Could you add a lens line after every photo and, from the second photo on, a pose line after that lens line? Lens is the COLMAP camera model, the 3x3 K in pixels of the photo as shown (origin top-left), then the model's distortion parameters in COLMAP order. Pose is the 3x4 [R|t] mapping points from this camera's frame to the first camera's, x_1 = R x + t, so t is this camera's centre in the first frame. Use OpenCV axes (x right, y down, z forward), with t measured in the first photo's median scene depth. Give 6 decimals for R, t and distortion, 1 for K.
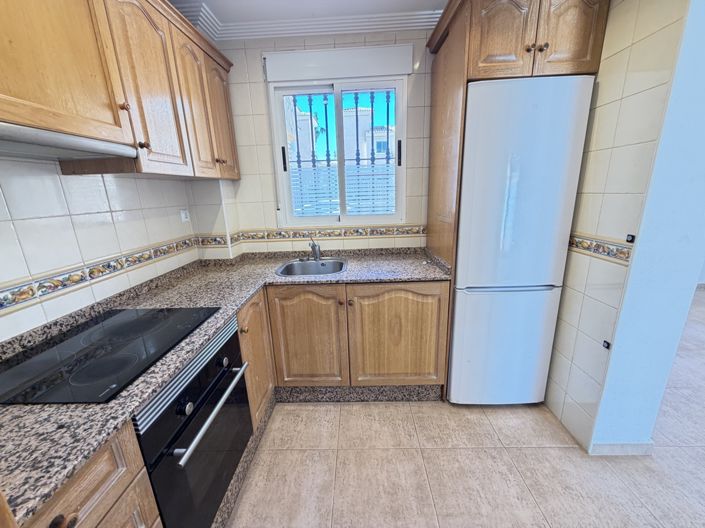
lens RADIAL K [[281.8, 0, 351.8], [0, 281.8, 264.6], [0, 0, 1]] dist [0.001305, 0.000175]
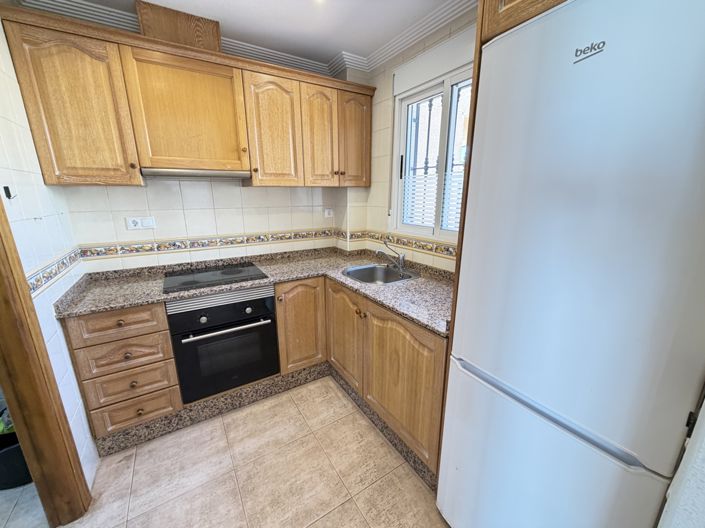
lens RADIAL K [[281.8, 0, 350.9], [0, 281.8, 264.4], [0, 0, 1]] dist [0.001305, 0.000175]
pose [[0.550084, 0.237083, -0.800749, 0.719496], [-0.228748, 0.964959, 0.128560, -0.155087], [0.803170, 0.112451, 0.585041, 0.366256]]
